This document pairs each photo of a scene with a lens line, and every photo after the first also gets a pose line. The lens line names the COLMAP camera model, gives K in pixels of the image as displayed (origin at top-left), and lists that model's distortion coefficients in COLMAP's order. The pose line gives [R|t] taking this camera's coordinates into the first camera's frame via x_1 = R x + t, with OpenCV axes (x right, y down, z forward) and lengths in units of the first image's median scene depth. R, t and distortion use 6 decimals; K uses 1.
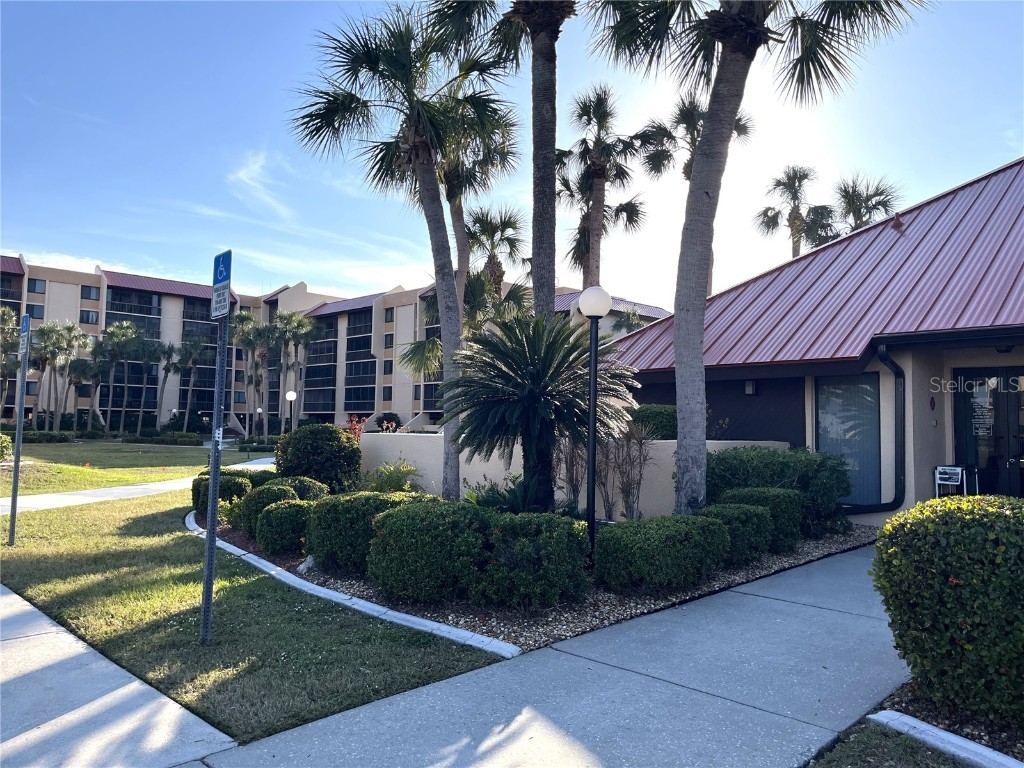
lens RADIAL K [[767.9, 0, 513.8], [0, 767.9, 396.2], [0, 0, 1]] dist [0.084525, -0.123327]
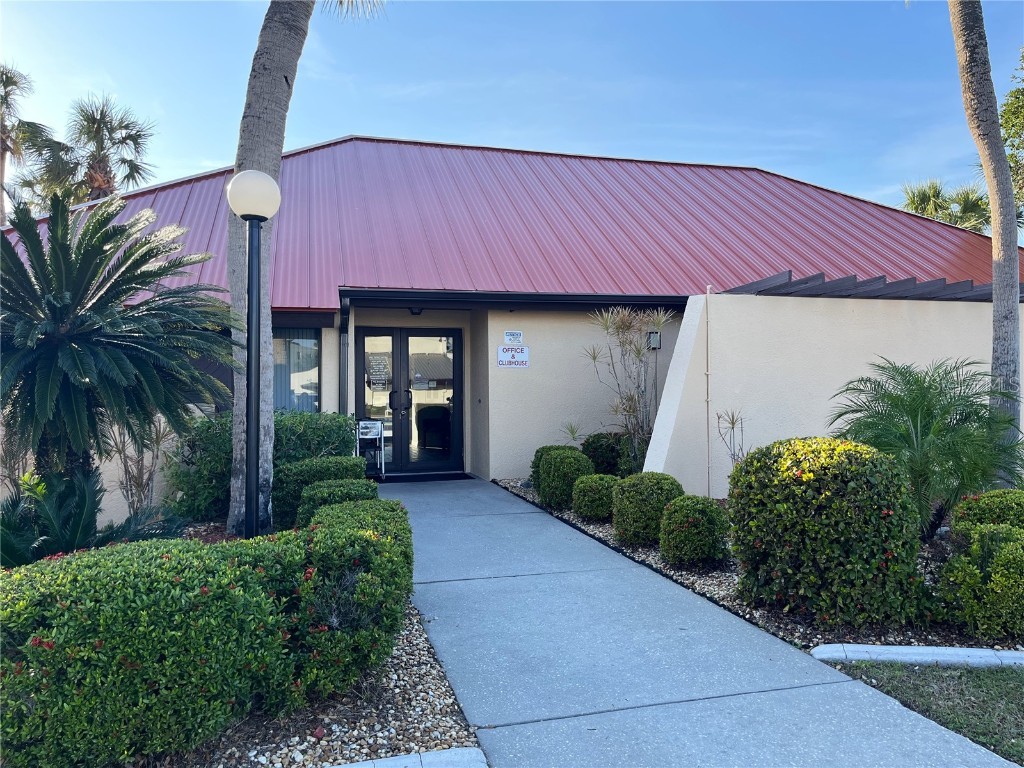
lens RADIAL K [[767.9, 0, 513.8], [0, 767.9, 396.2], [0, 0, 1]] dist [0.084525, -0.123327]
pose [[0.476215, -0.024836, 0.878978, -0.565059], [-0.021975, 0.998953, 0.040131, 0.026567], [-0.879054, -0.038426, 0.475170, 0.771631]]
